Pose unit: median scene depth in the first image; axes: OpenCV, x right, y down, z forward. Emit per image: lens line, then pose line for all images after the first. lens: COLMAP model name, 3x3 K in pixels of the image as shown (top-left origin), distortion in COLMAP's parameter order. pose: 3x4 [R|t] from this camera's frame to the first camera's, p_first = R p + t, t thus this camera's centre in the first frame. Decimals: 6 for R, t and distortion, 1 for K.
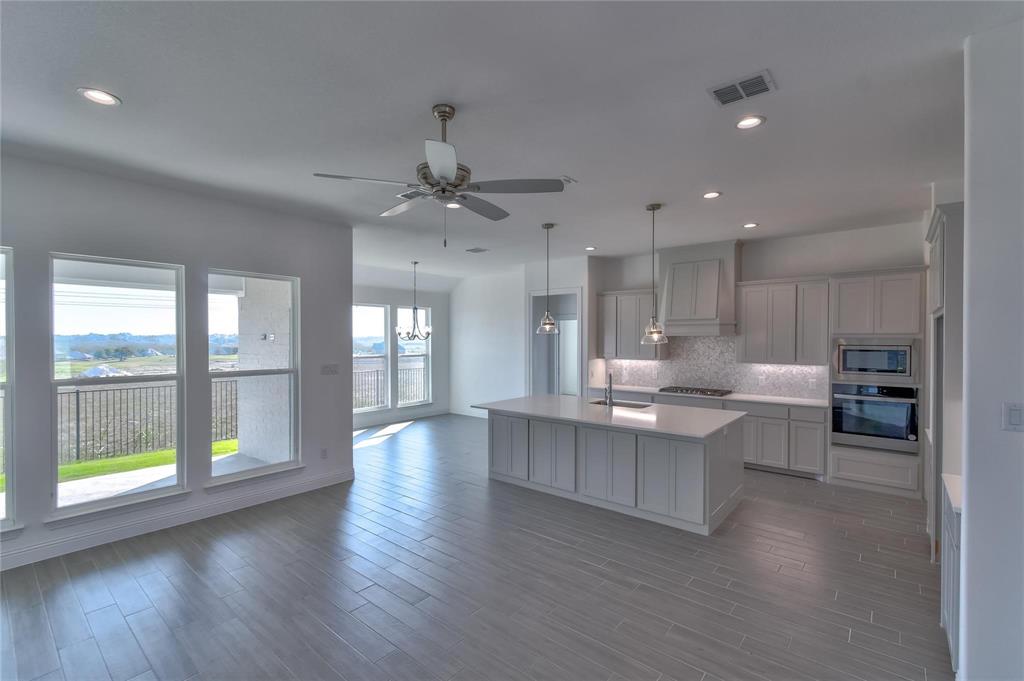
lens RADIAL K [[462.1, 0, 512.0], [0, 462.1, 340.5], [0, 0, 1]] dist [-0.000804, -0.000006]
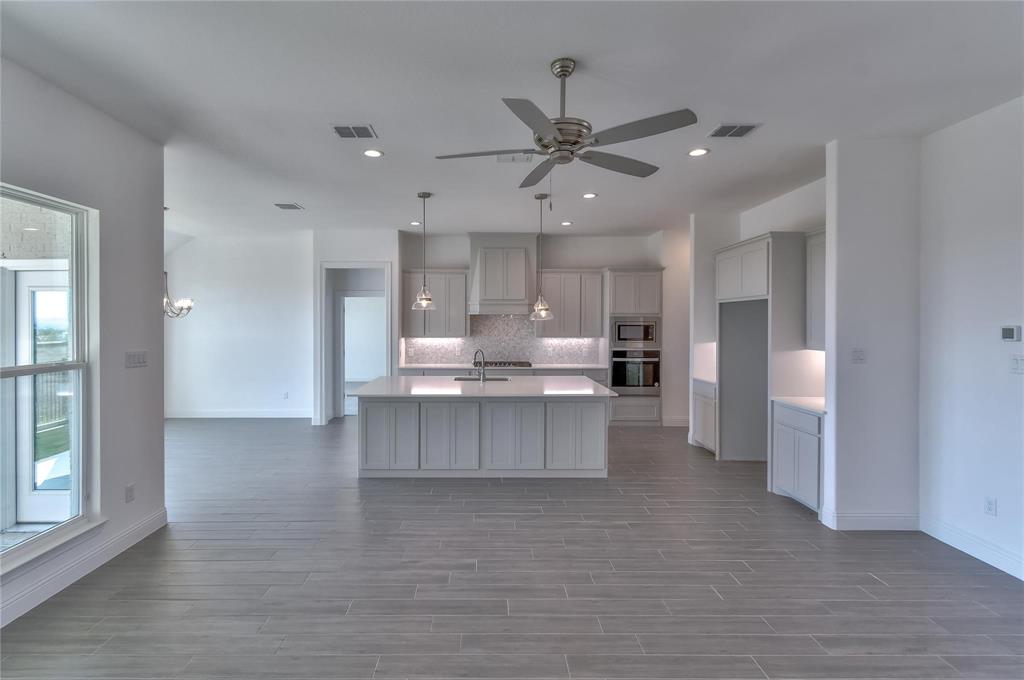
lens RADIAL K [[470.2, 0, 490.6], [0, 470.2, 323.2], [0, 0, 1]] dist [0.000222, -0.000337]
pose [[0.760223, -0.002563, 0.649657, -0.431541], [0.002123, 0.999997, 0.001461, 0.011041], [-0.649659, 0.000269, 0.760226, 0.183467]]
